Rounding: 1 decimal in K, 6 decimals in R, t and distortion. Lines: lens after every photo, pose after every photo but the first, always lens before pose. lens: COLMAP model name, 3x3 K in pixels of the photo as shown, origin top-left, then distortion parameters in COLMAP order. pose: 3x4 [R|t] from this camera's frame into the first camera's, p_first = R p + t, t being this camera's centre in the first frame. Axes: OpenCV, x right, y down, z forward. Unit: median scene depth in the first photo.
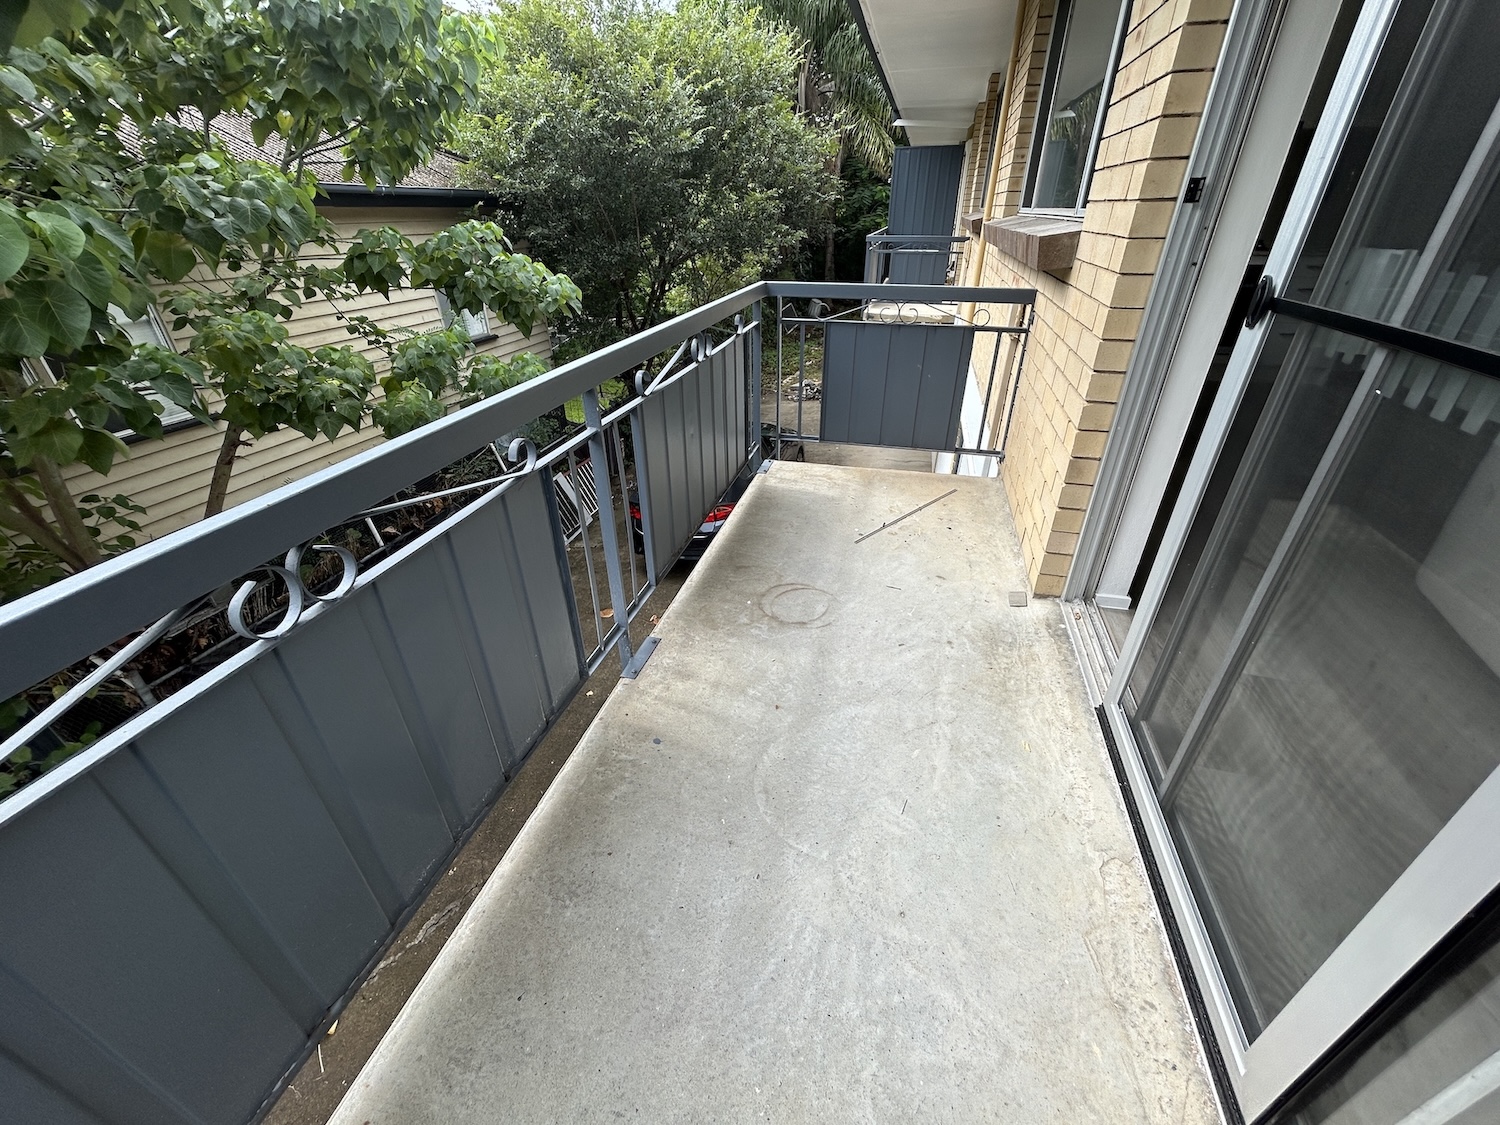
lens RADIAL K [[606.6, 0, 750.0], [0, 606.6, 562.5], [0, 0, 1]] dist [-0.012789, 0.000087]
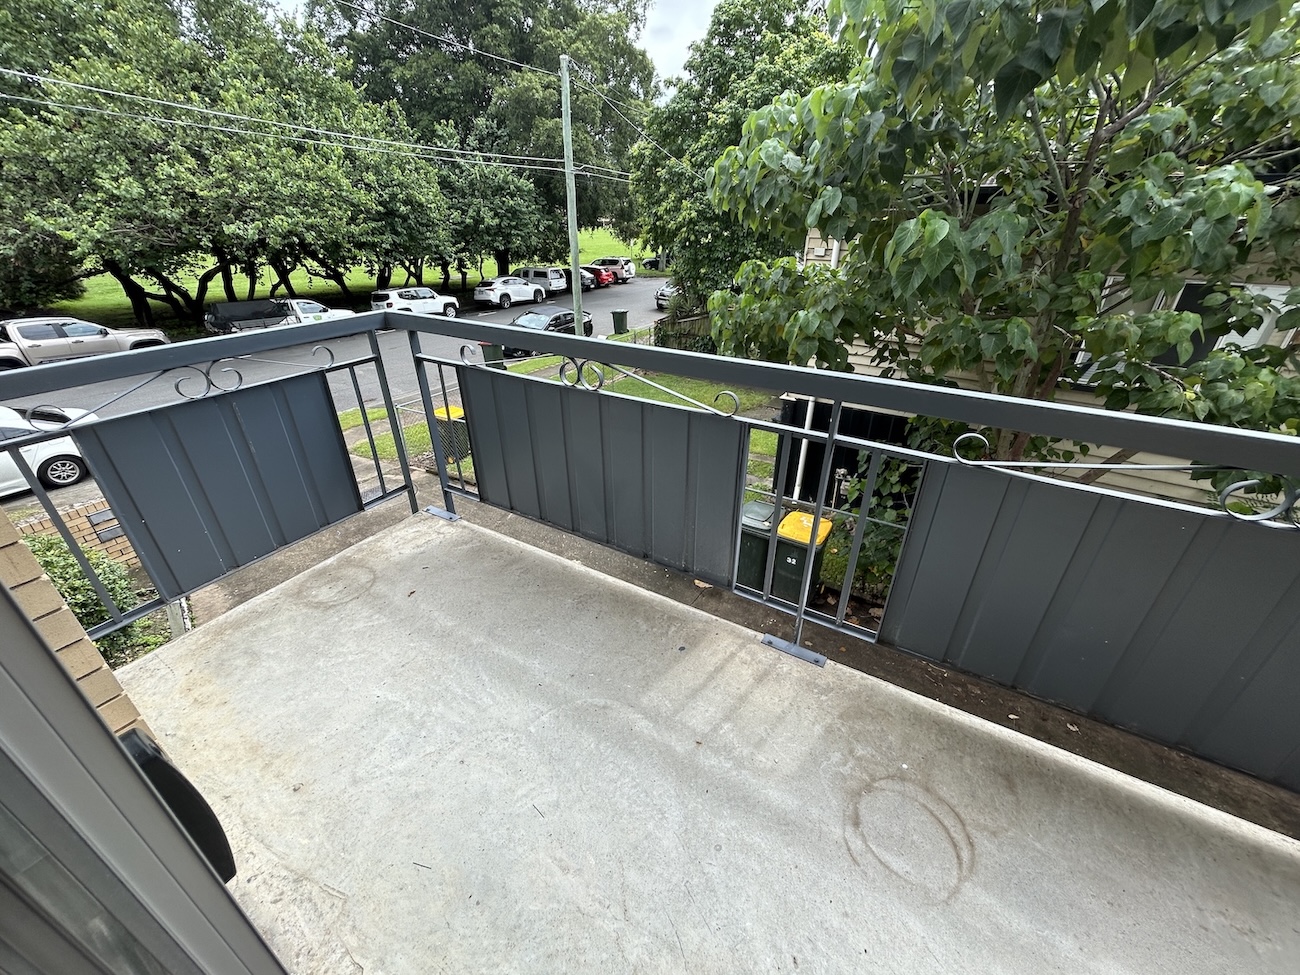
lens RADIAL K [[525.7, 0, 650.0], [0, 525.7, 487.5], [0, 0, 1]] dist [-0.012789, 0.000087]
pose [[-0.280268, 0.461283, -0.841824, 0.540536], [-0.487783, 0.686871, 0.538773, -0.417382], [0.826751, 0.561628, 0.032498, 0.642844]]
